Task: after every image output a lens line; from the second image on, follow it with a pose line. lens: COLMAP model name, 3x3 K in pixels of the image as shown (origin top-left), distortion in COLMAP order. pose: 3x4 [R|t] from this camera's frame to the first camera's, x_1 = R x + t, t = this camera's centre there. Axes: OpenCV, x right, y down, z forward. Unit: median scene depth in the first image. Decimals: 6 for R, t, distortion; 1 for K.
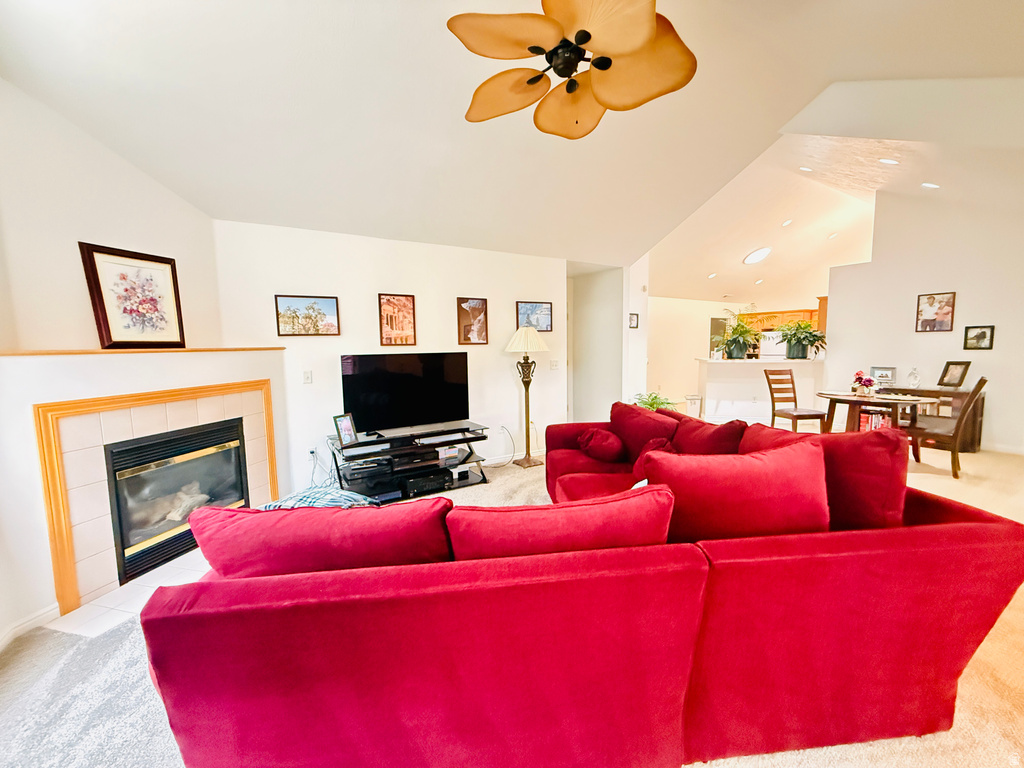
lens RADIAL K [[409.4, 0, 512.0], [0, 409.4, 384.0], [0, 0, 1]] dist [-0.000011, 0.000027]
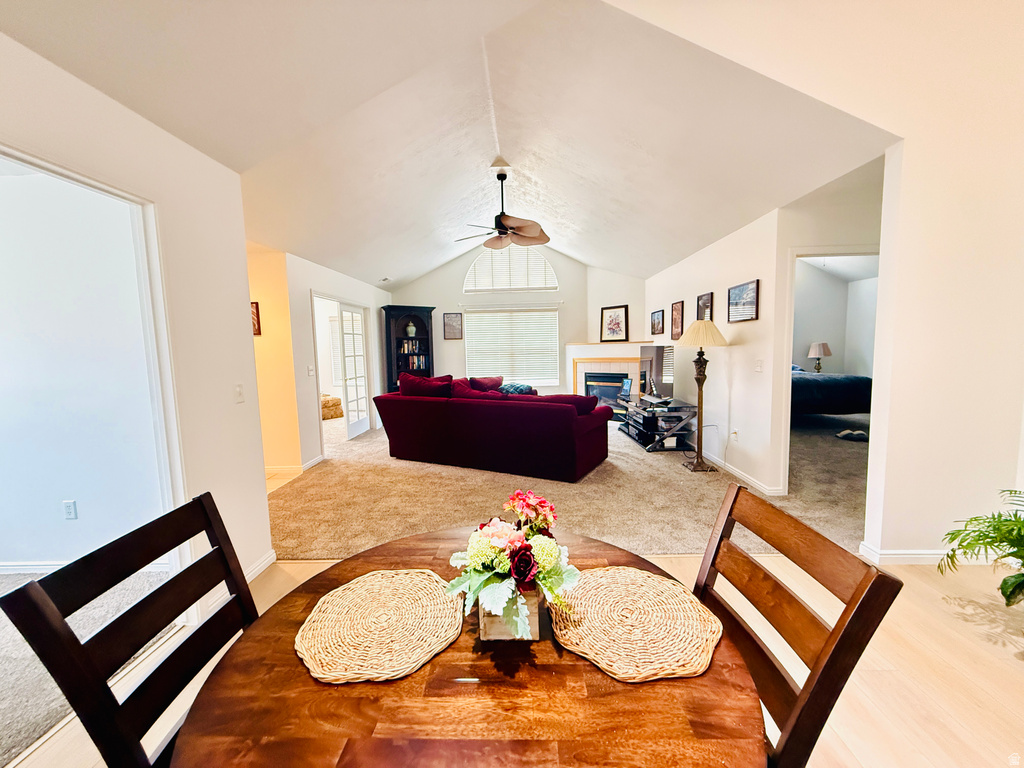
lens RADIAL K [[409.4, 0, 512.0], [0, 409.4, 384.0], [0, 0, 1]] dist [-0.000011, 0.000027]
pose [[-0.529407, 0.105394, -0.841796, 1.193849], [-0.044193, 0.987480, 0.151427, -0.132505], [0.847216, 0.117368, -0.518121, 1.277028]]
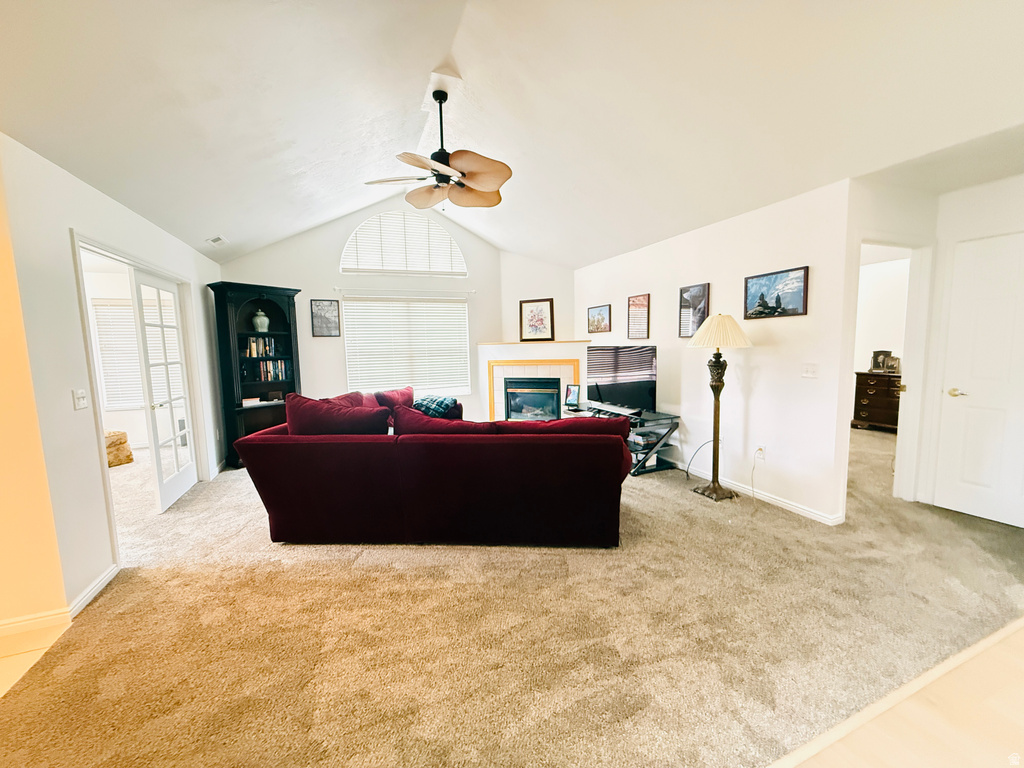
lens RADIAL K [[408.5, 0, 511.8], [0, 408.5, 386.1], [0, 0, 1]] dist [-0.001579, 0.000058]
pose [[-0.151649, 0.125418, -0.980445, 0.960147], [-0.063876, 0.988601, 0.136341, -0.098069], [0.986368, 0.083302, -0.141909, 0.832170]]
